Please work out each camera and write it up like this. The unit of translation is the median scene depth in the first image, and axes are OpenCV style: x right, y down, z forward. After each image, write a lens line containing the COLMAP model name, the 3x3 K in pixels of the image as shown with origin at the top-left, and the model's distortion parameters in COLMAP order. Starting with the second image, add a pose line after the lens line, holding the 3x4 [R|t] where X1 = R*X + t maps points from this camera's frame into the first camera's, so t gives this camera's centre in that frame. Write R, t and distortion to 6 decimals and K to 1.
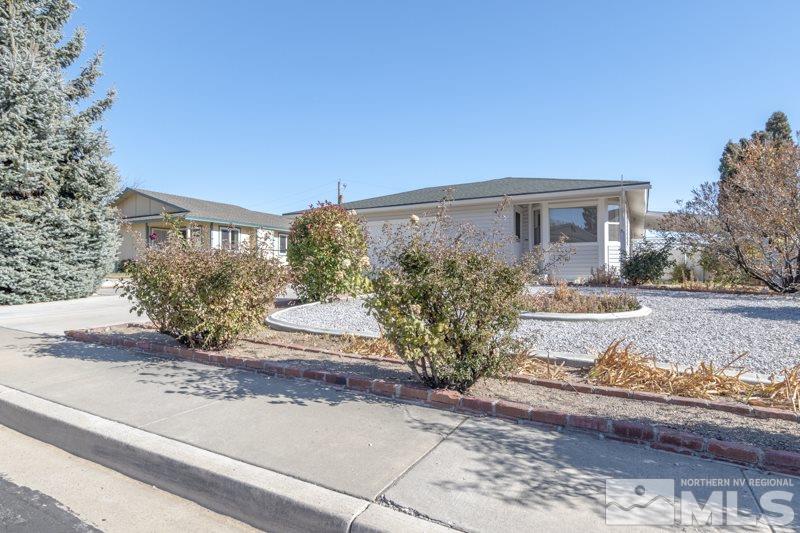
lens RADIAL K [[391.2, 0, 400.2], [0, 391.2, 246.3], [0, 0, 1]] dist [0.000240, -0.000365]
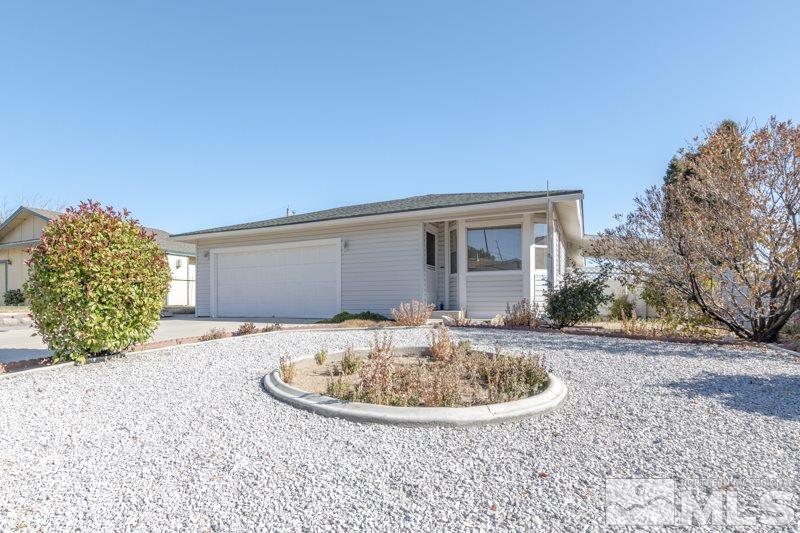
lens RADIAL K [[382.5, 0, 400.4], [0, 382.5, 276.8], [0, 0, 1]] dist [0.000606, 0.000014]
pose [[0.995398, 0.003674, 0.095760, 0.216640], [-0.003865, 0.999991, 0.001805, 0.002479], [-0.095752, -0.002167, 0.995403, 0.295166]]
